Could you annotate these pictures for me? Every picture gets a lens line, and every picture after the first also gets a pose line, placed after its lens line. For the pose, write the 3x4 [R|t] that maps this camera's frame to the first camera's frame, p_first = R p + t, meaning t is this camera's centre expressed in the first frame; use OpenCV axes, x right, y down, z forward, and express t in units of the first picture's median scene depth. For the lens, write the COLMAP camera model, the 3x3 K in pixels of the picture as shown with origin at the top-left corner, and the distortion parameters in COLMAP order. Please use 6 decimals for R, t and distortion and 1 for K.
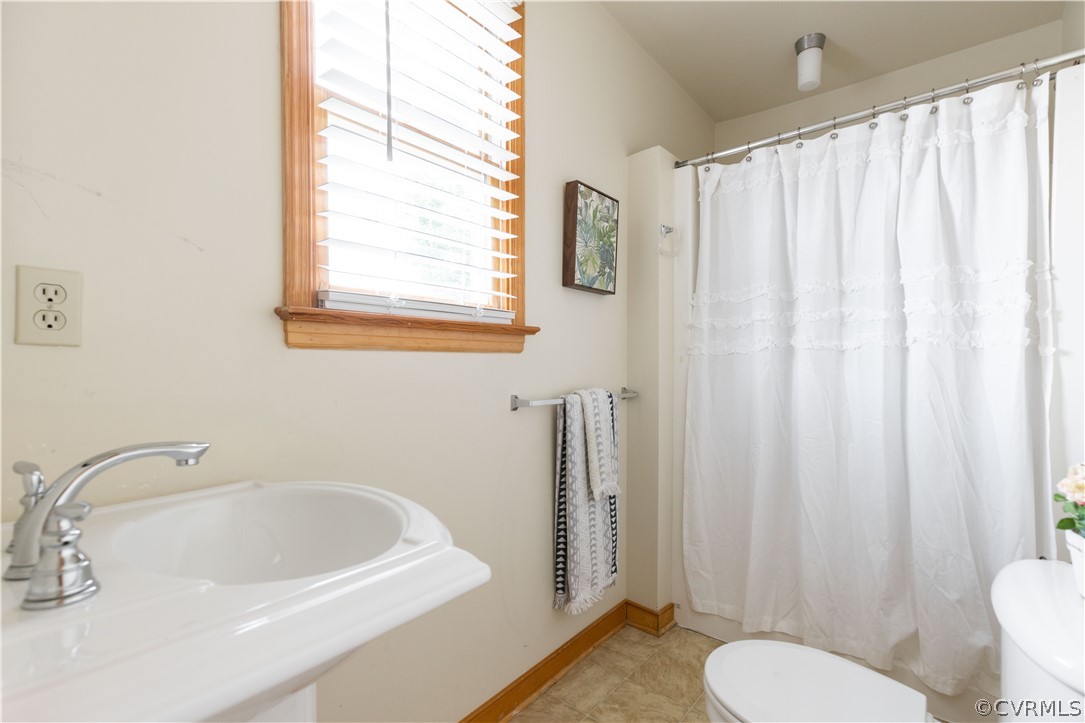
lens RADIAL K [[489.8, 0, 549.1], [0, 489.8, 367.9], [0, 0, 1]] dist [0.005124, 0.002148]
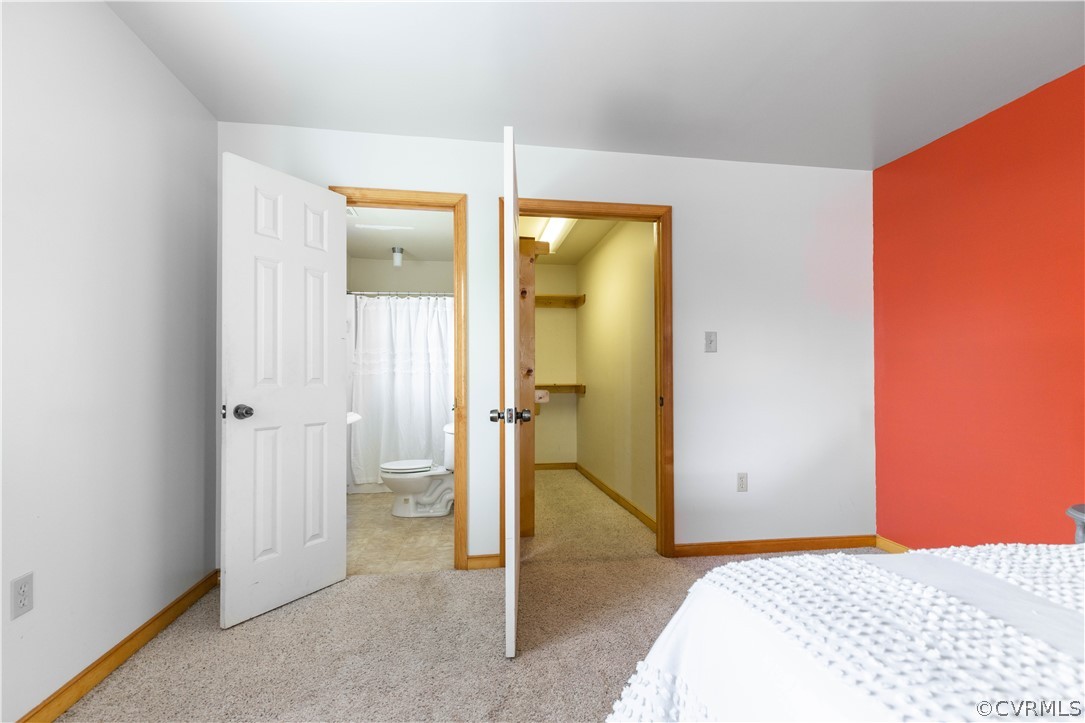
lens RADIAL K [[489.8, 0, 546.2], [0, 489.8, 372.8], [0, 0, 1]] dist [0.005124, 0.002148]
pose [[0.670059, 0.005939, 0.742284, -0.913367], [0.011009, 0.999779, -0.017937, 0.015453], [-0.742226, 0.020190, 0.669845, -1.369062]]
